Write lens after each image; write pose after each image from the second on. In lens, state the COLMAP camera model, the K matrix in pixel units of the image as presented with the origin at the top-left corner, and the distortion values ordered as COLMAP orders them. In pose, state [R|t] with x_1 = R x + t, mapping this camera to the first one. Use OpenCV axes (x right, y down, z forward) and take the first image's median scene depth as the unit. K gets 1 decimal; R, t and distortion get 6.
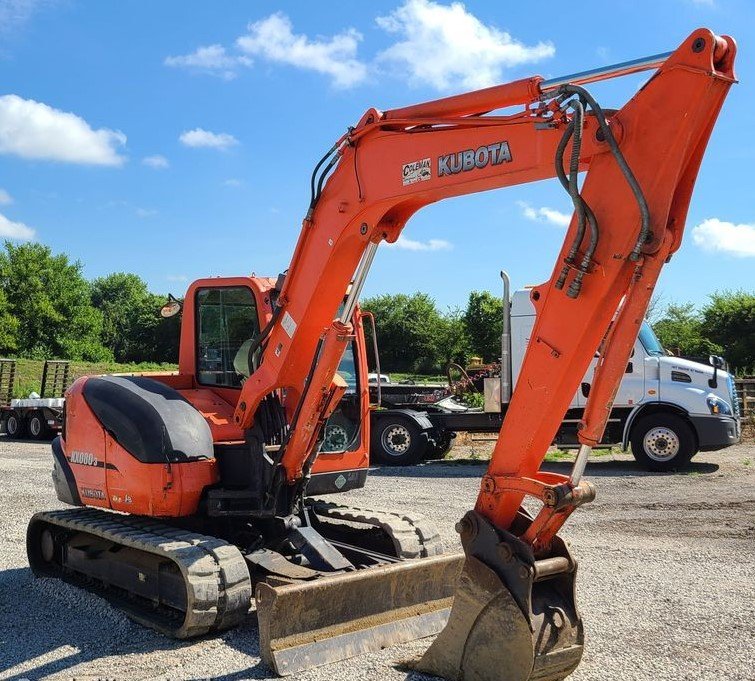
lens RADIAL K [[1114.7, 0, 377.9], [0, 1114.7, 361.3], [0, 0, 1]] dist [0.020306, -0.000636]
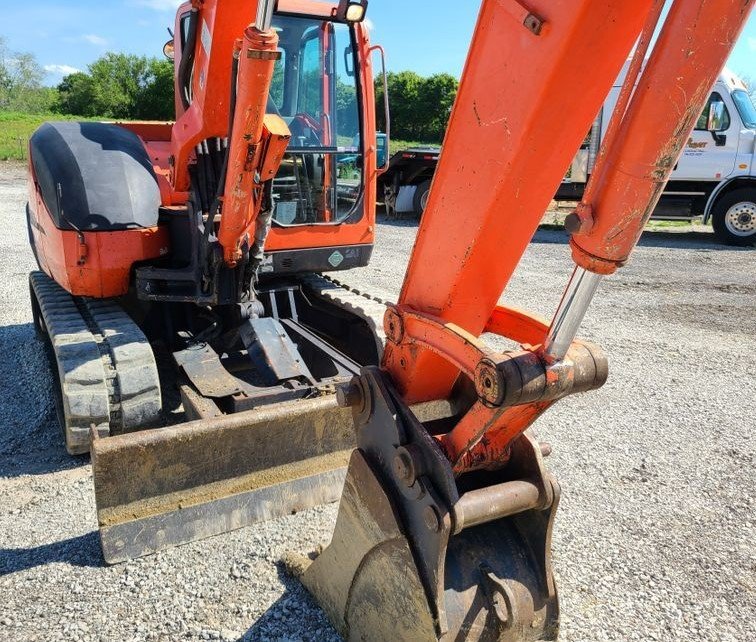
lens RADIAL K [[710.2, 0, 371.5], [0, 710.2, 336.3], [0, 0, 1]] dist [0.036051, -0.008318]
pose [[0.976056, 0.078685, -0.202786, 0.127811], [-0.022952, 0.964330, 0.263705, 0.025696], [0.216303, -0.252737, 0.943047, 0.573423]]
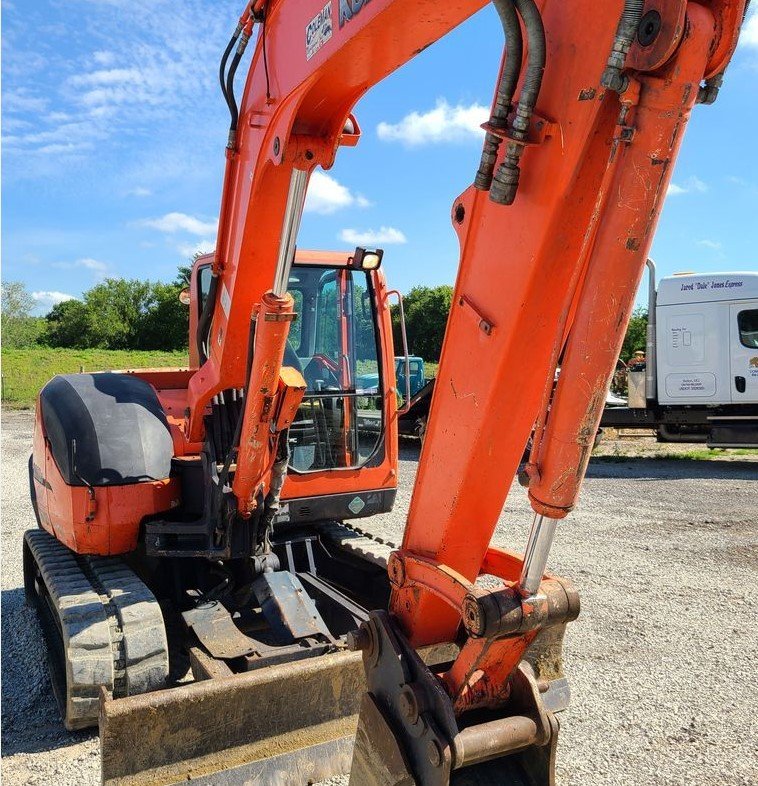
lens RADIAL K [[879.9, 0, 399.7], [0, 879.9, 393.6], [0, 0, 1]] dist [0.042696, -0.012859]
pose [[0.973832, -0.000297, -0.227268, 0.164827], [0.009322, 0.999210, 0.038642, 0.005878], [0.227077, -0.039749, 0.973065, 0.479302]]
